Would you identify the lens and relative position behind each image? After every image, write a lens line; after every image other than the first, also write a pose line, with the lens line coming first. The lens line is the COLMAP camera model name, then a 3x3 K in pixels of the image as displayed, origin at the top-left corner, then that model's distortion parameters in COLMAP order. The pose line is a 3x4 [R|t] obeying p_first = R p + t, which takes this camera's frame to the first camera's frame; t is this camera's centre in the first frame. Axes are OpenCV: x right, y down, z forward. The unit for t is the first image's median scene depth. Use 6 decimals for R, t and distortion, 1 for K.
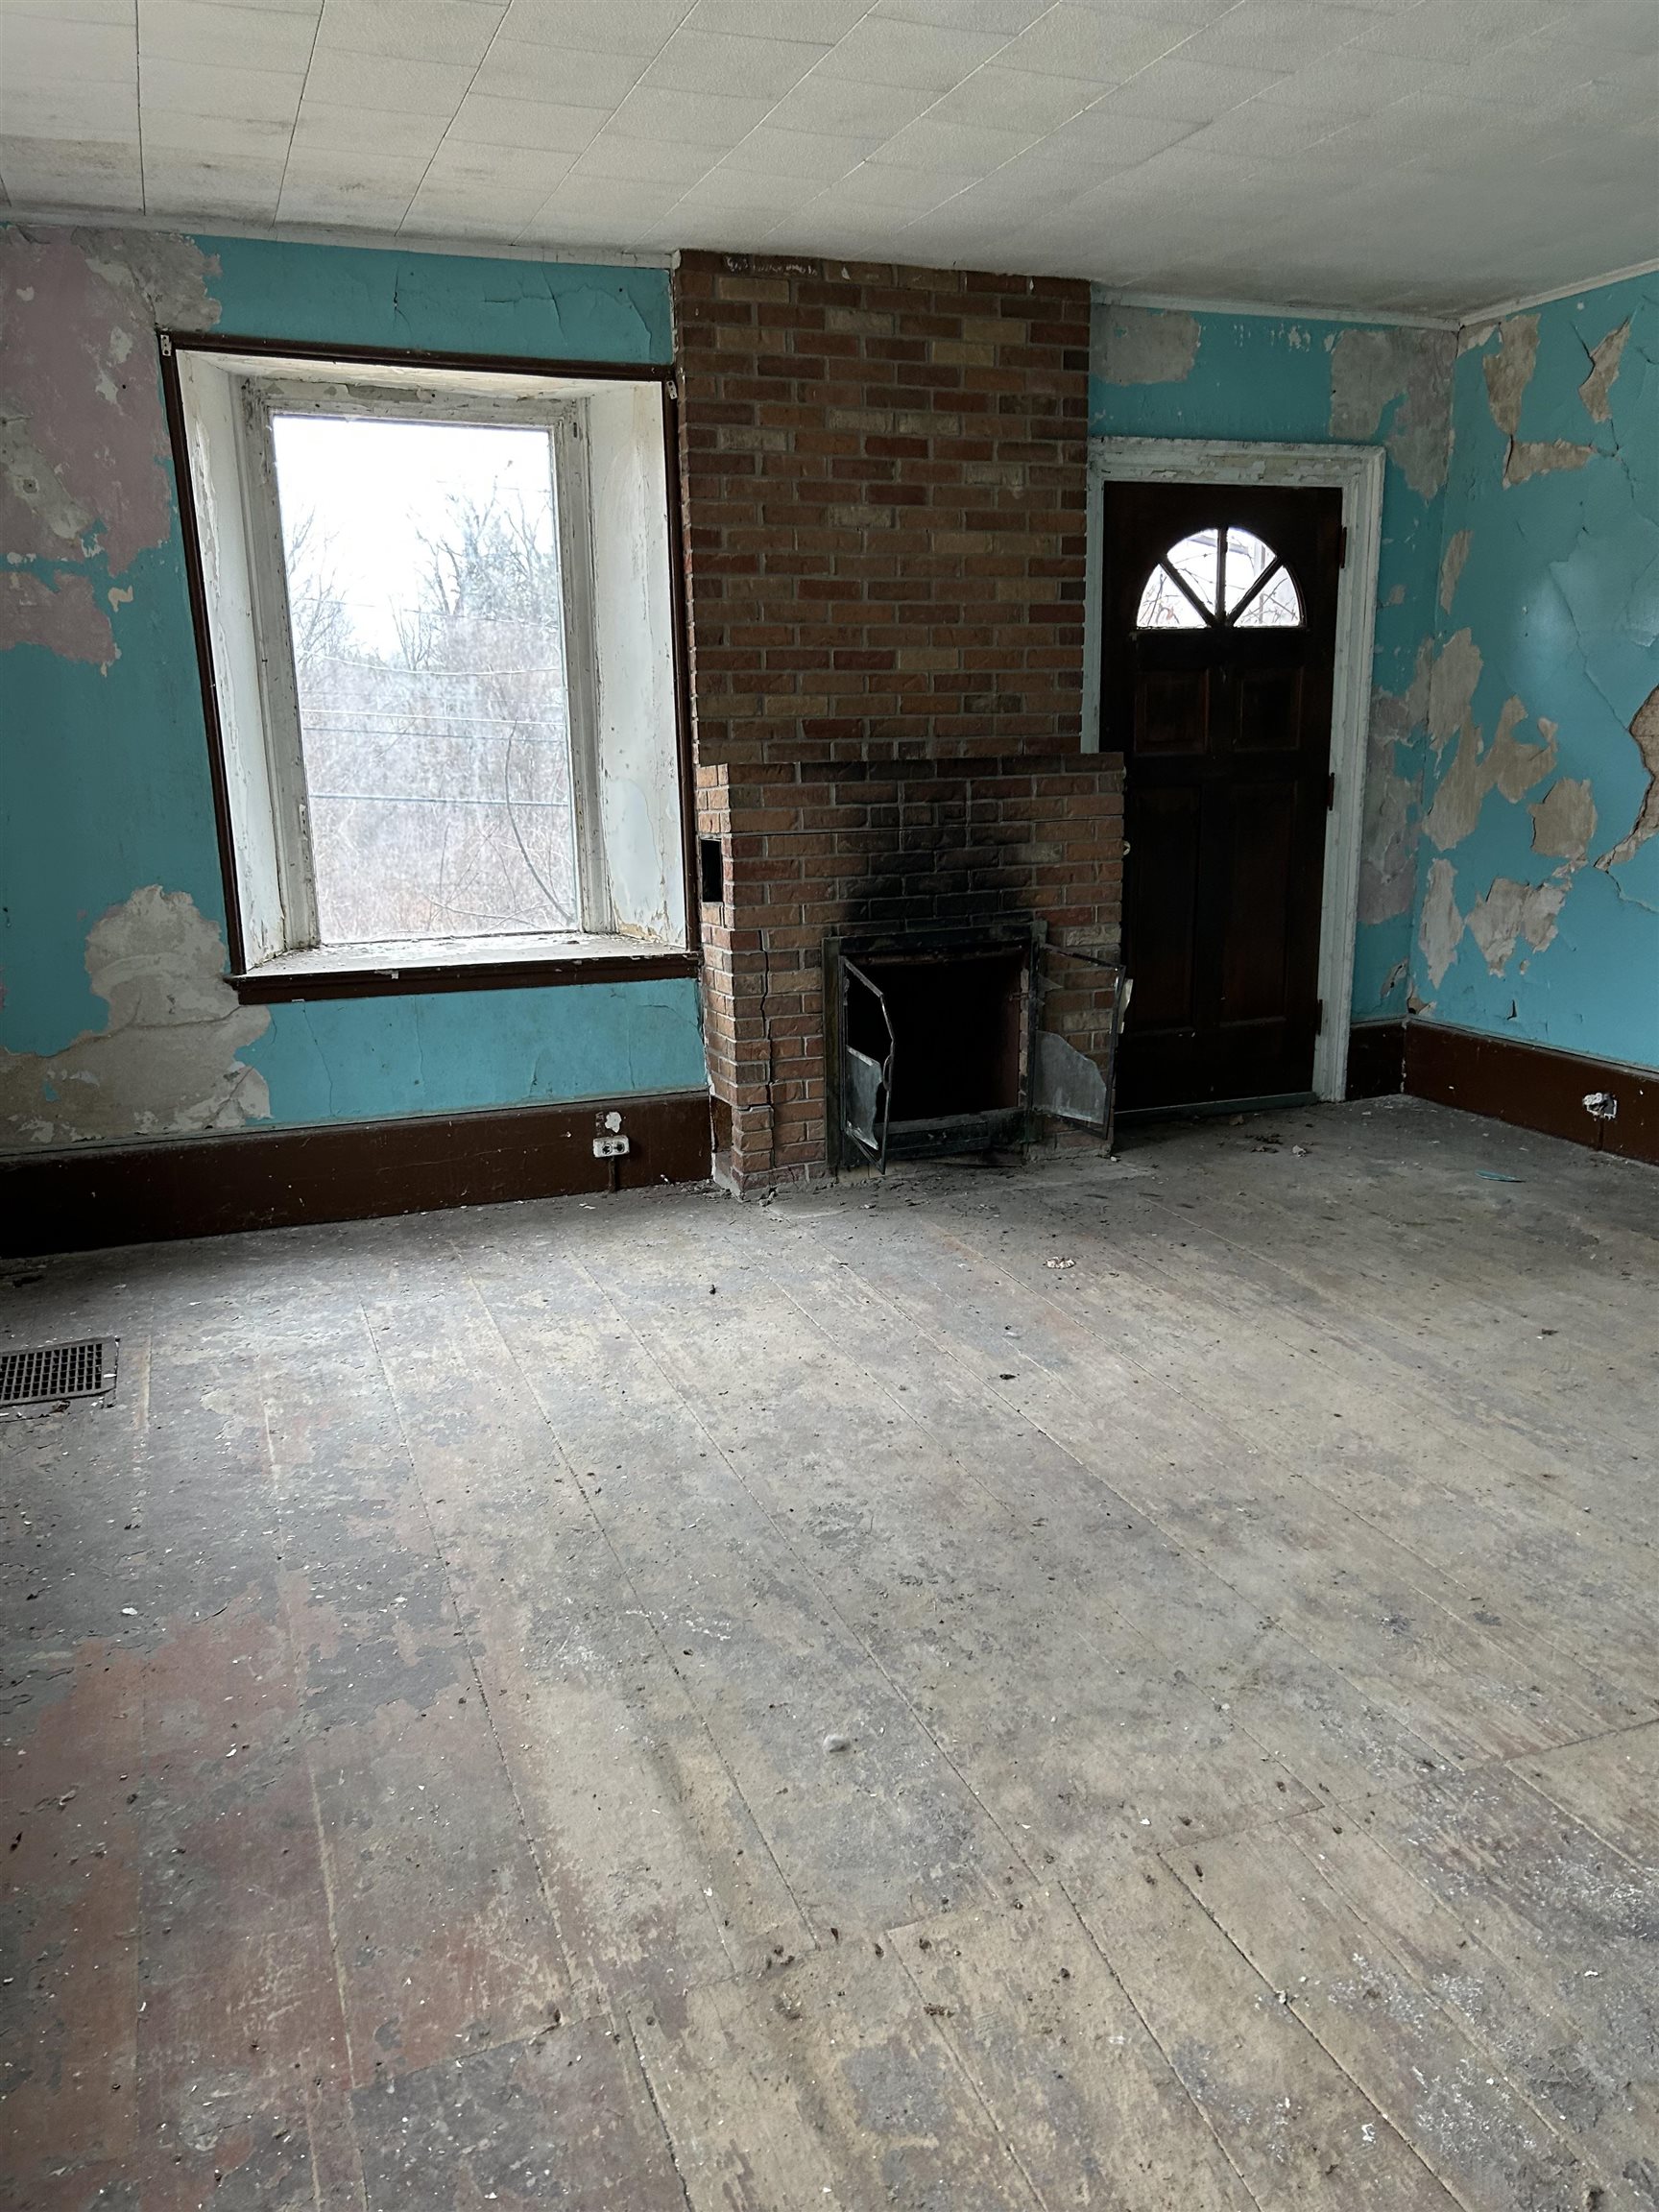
lens RADIAL K [[1642.6, 0, 848.3], [0, 1642.6, 1113.0], [0, 0, 1]] dist [0.047080, -0.048015]
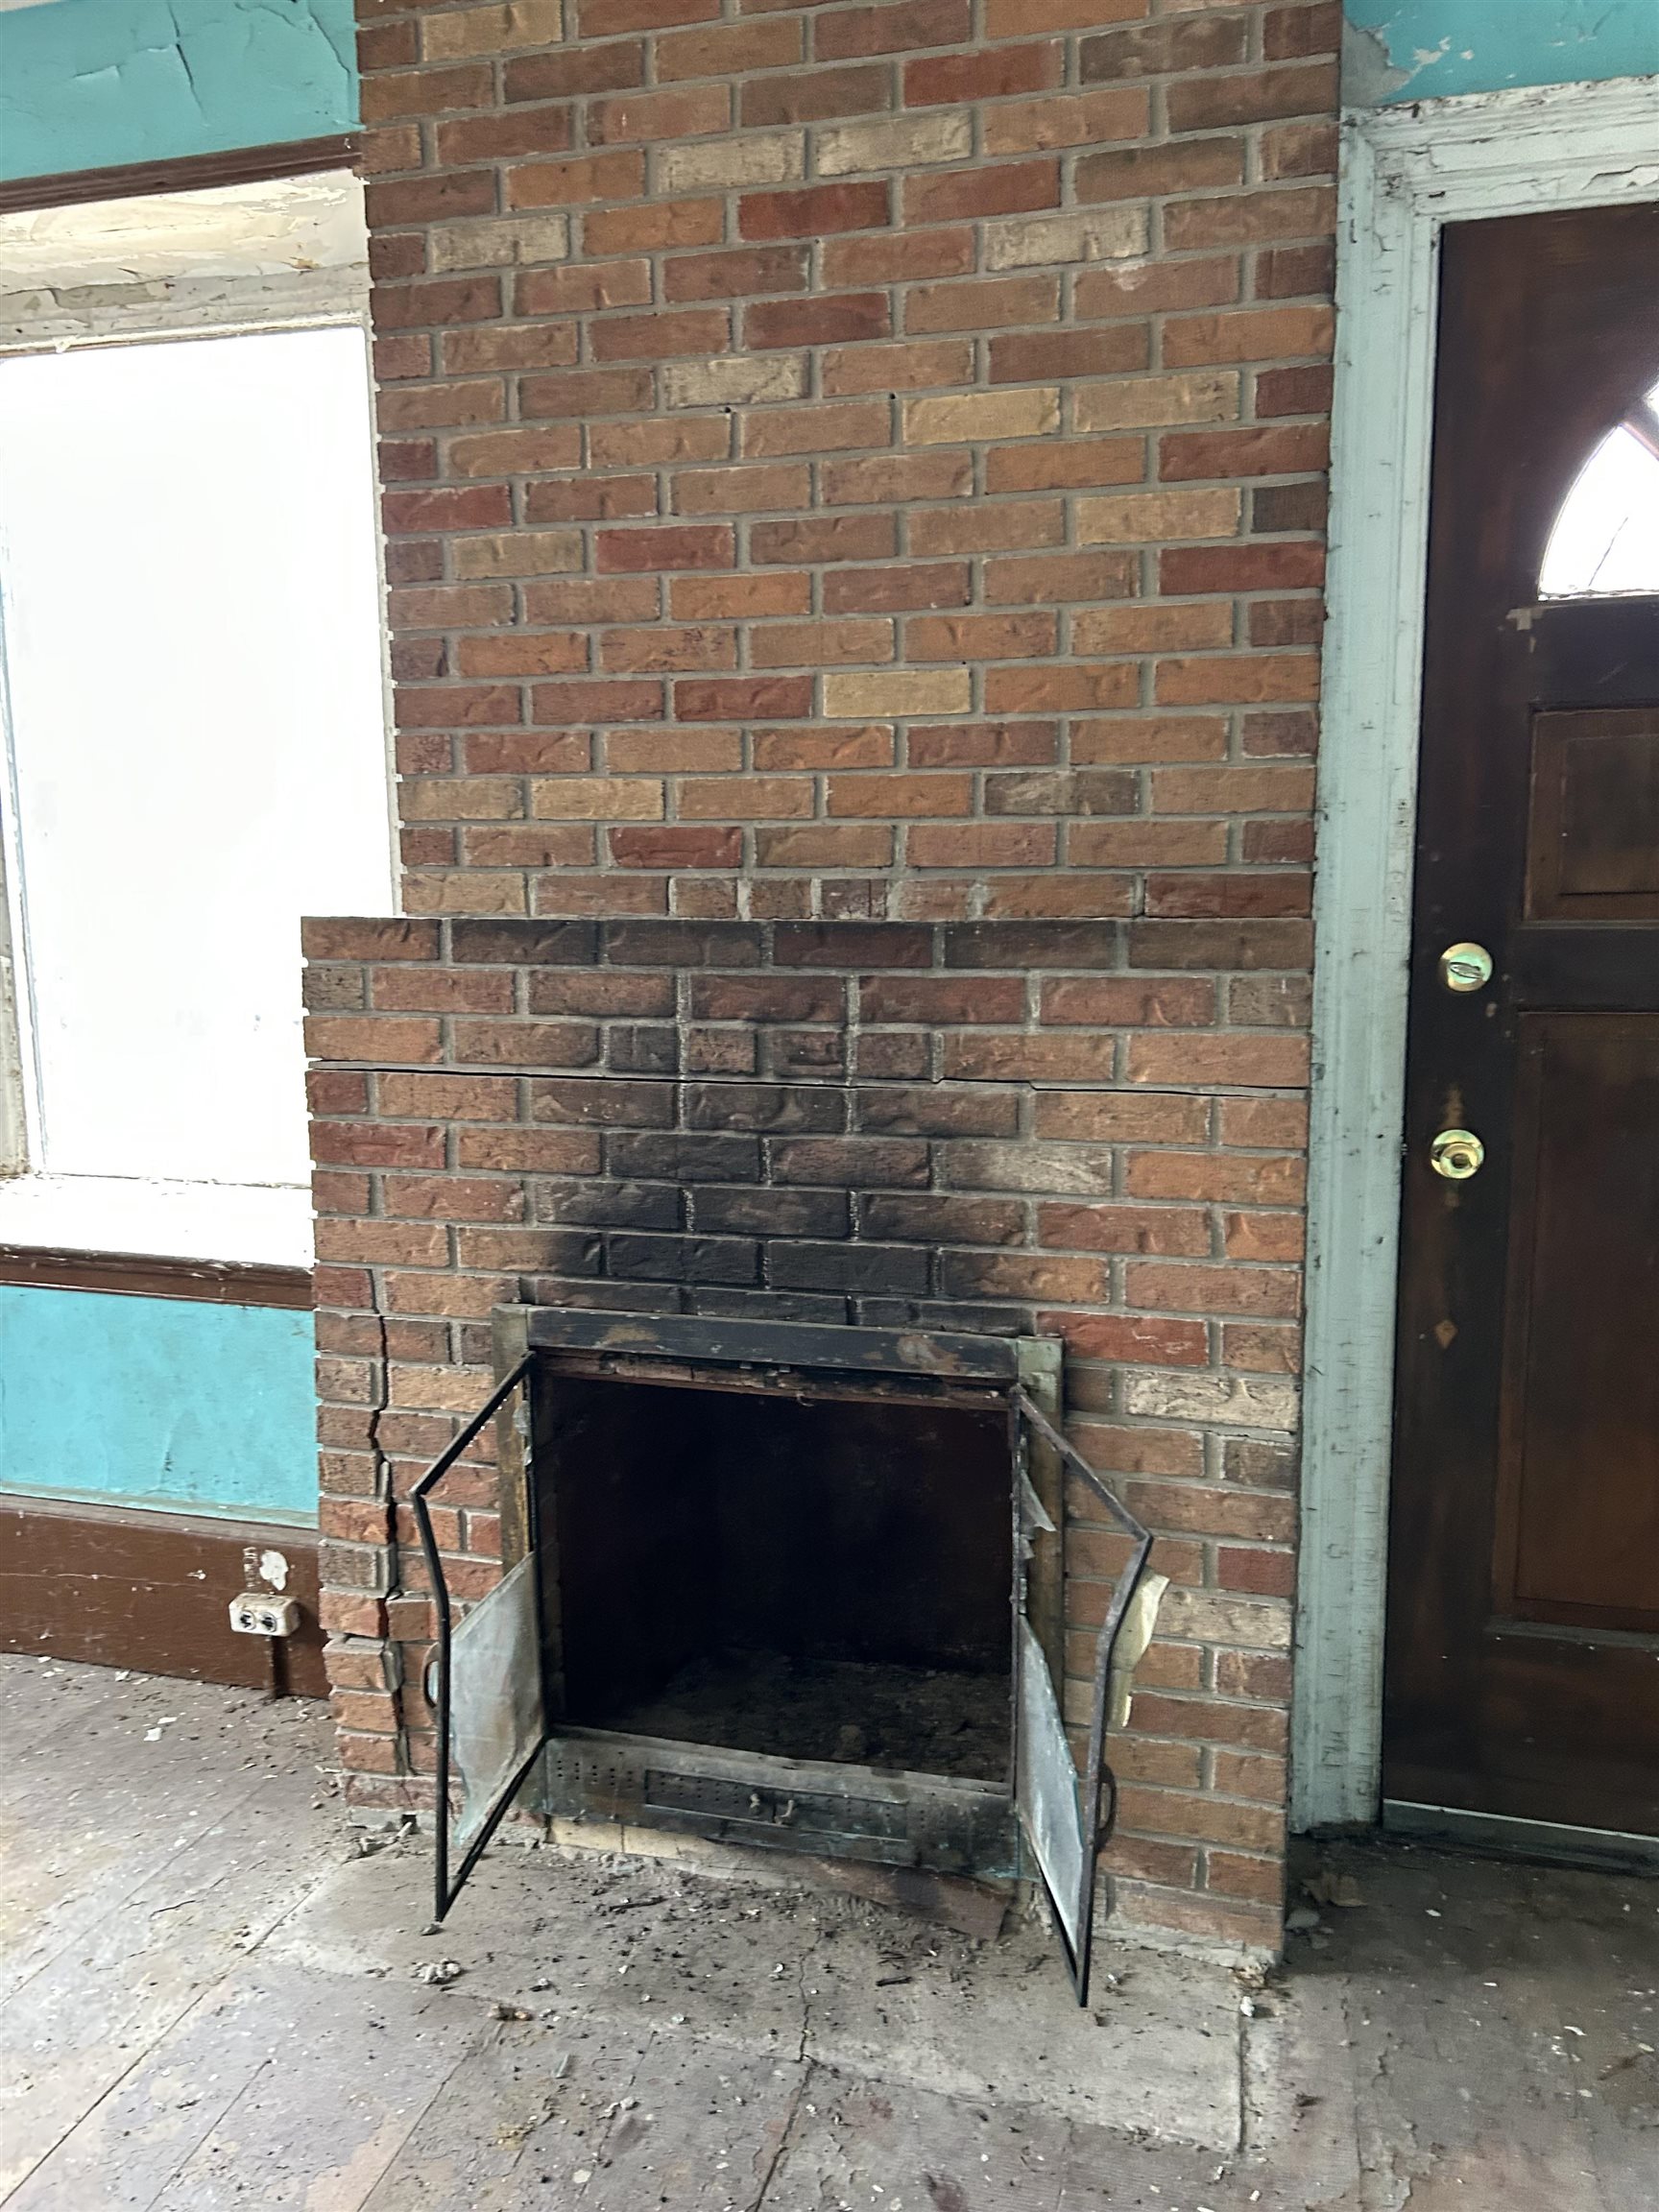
lens RADIAL K [[1642.6, 0, 812.2], [0, 1642.6, 1101.1], [0, 0, 1]] dist [0.047080, -0.048015]
pose [[0.800323, 0.099114, -0.591321, 0.303447], [-0.149780, 0.988023, -0.037112, -0.153518], [0.580560, 0.118270, 0.805582, 0.666166]]
